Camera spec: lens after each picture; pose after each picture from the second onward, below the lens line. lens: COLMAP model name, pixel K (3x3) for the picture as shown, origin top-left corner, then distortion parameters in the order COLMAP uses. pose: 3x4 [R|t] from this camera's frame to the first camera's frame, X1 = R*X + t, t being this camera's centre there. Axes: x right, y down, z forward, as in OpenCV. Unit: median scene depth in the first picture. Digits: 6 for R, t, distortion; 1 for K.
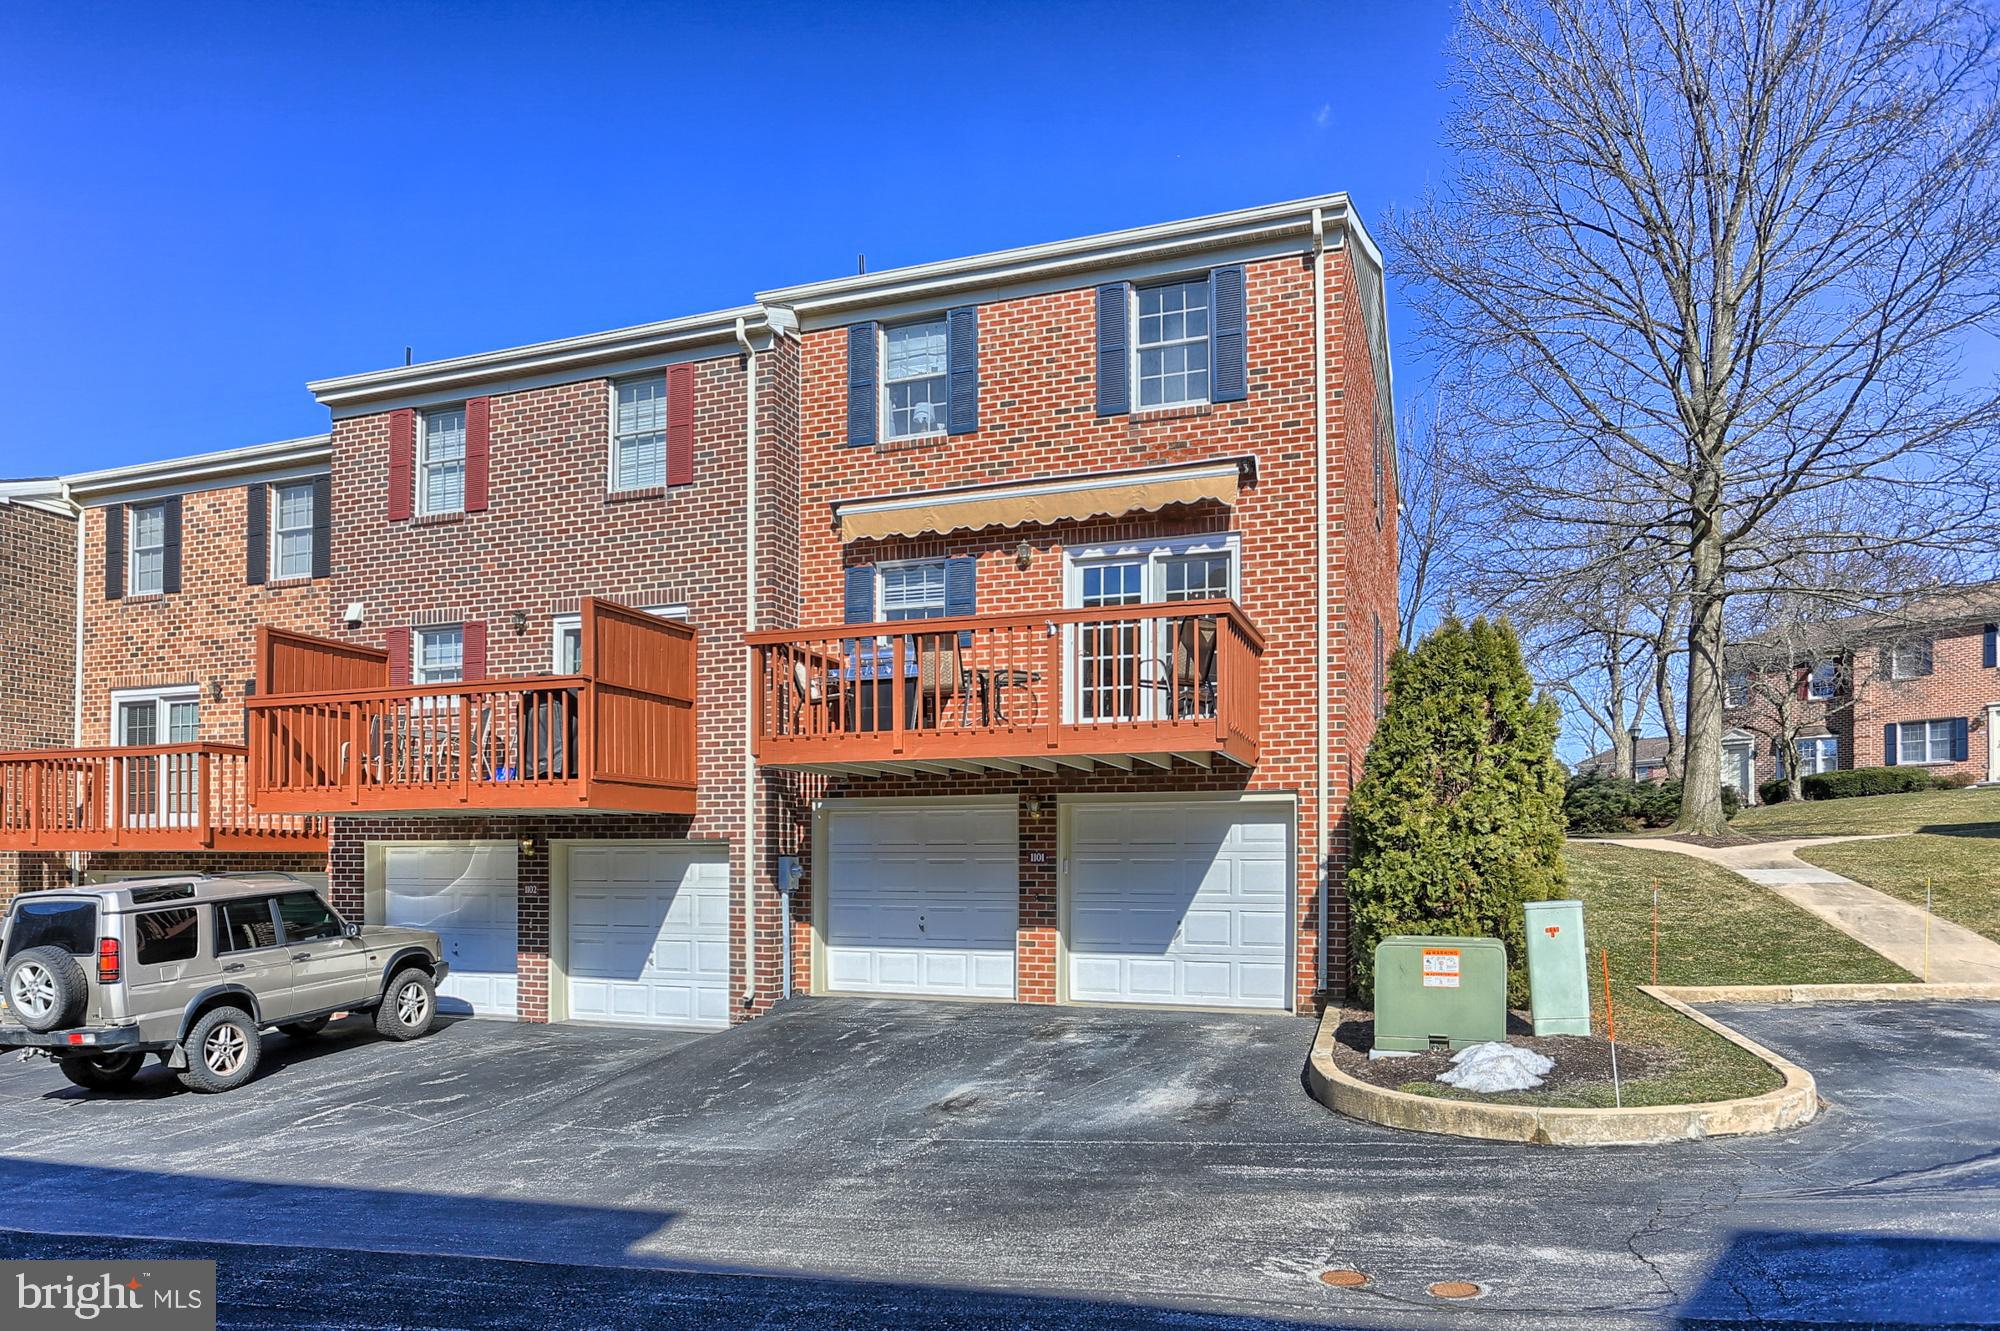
lens RADIAL K [[1305.0, 0, 1001.6], [0, 1305.0, 835.8], [0, 0, 1]] dist [-0.027391, 0.002453]
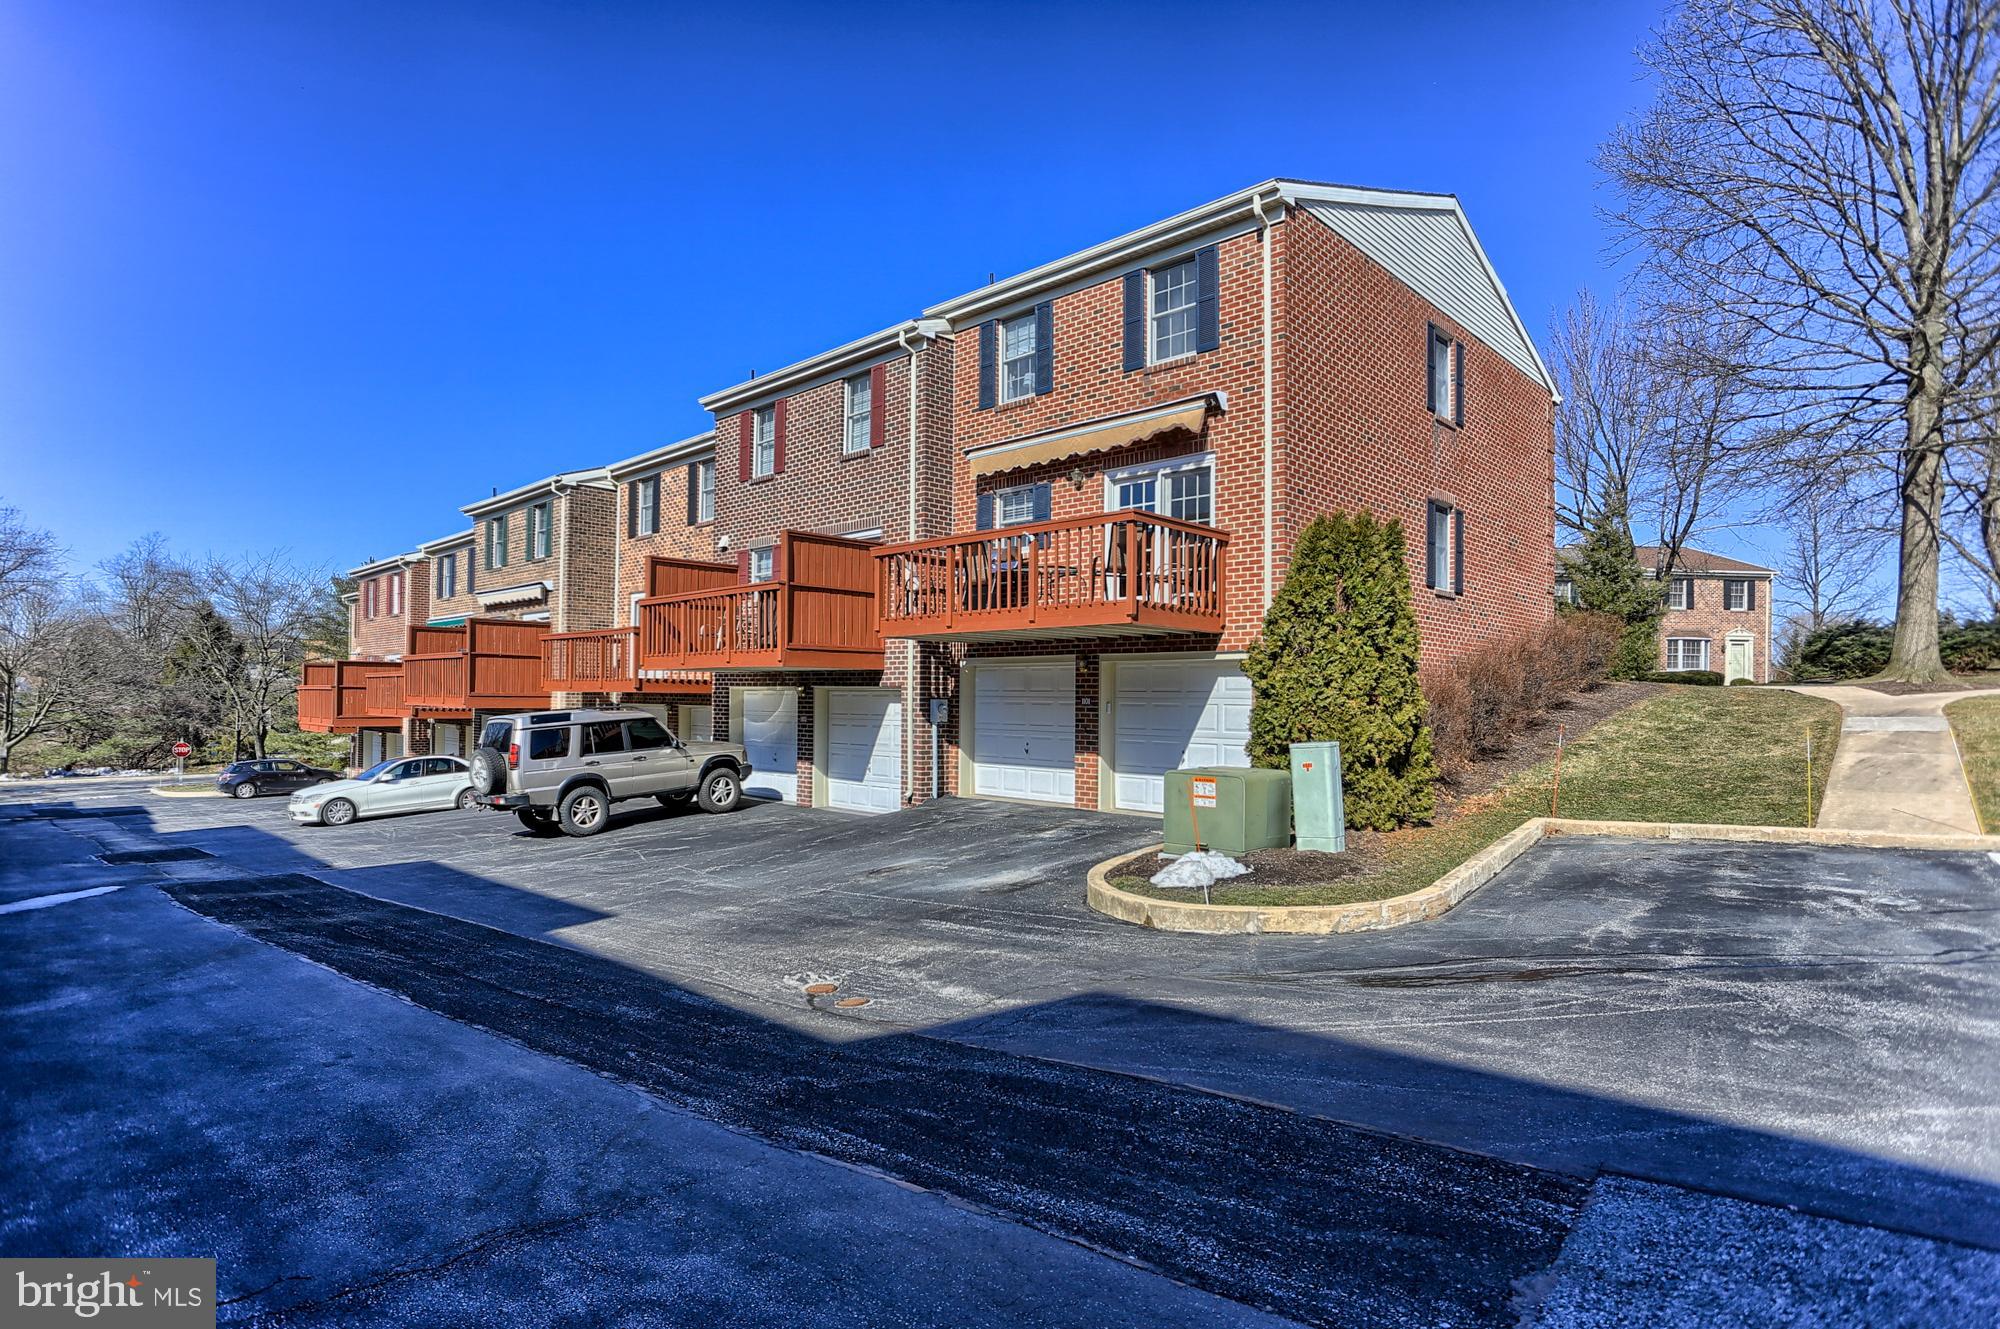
lens RADIAL K [[1024.1, 0, 1052.6], [0, 1024.1, 671.1], [0, 0, 1]] dist [-0.032731, 0.000135]
pose [[0.926875, -0.002712, -0.375362, 0.387671], [0.000523, 0.999982, -0.005934, -0.008482], [0.375371, 0.005303, 0.926859, 0.000303]]
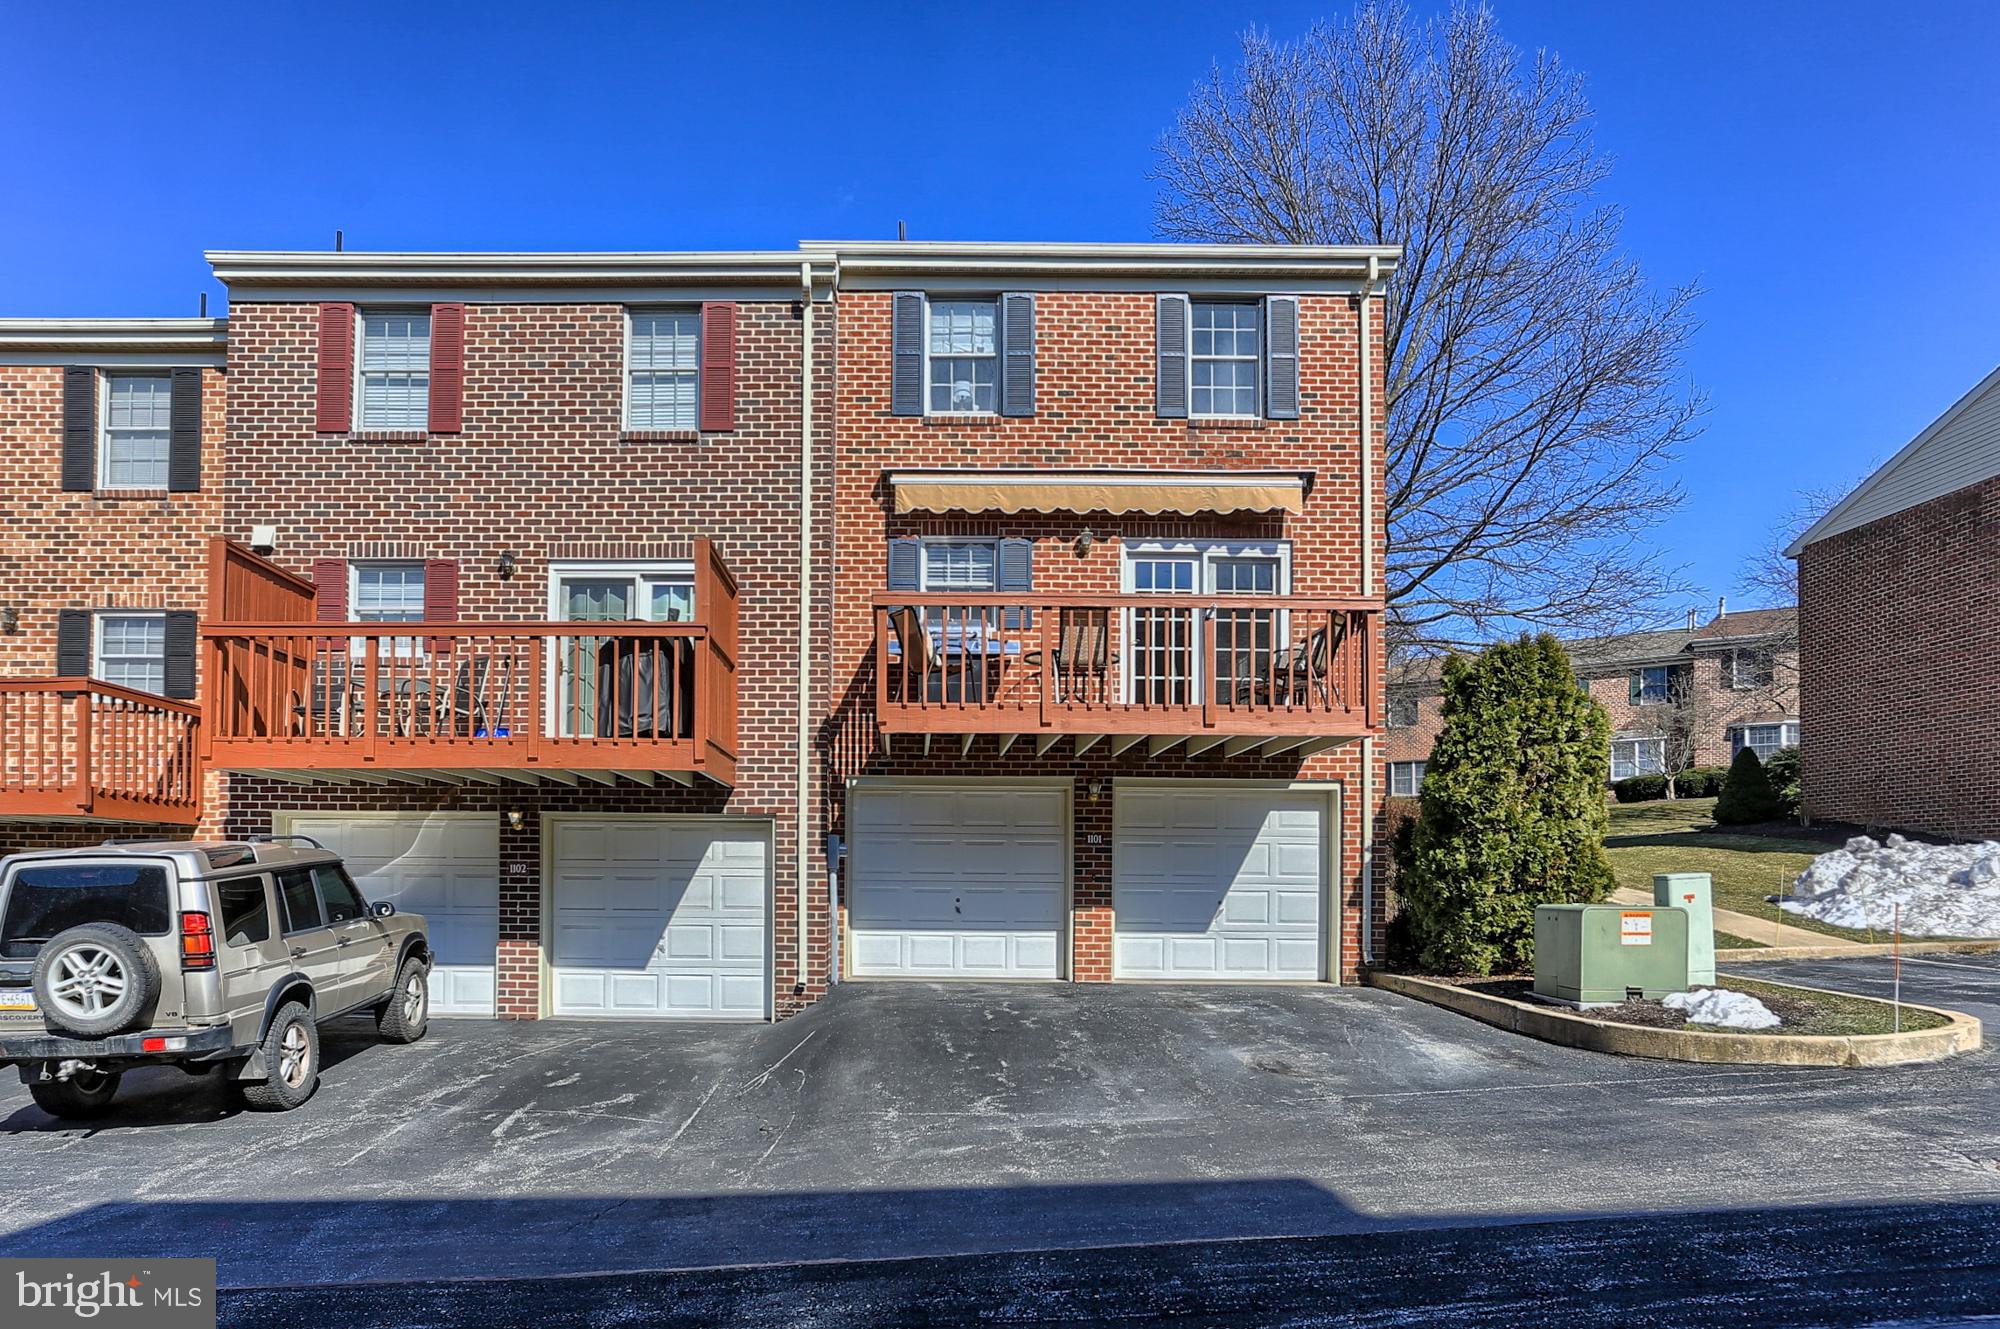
lens RADIAL K [[1236.2, 0, 943.9], [0, 1236.2, 849.8], [0, 0, 1]] dist [-0.042433, 0.027964]
pose [[0.939827, 0.015162, 0.341315, -0.406296], [-0.014414, 0.999885, -0.004727, 0.030659], [-0.341348, -0.000477, 0.939937, 0.128258]]
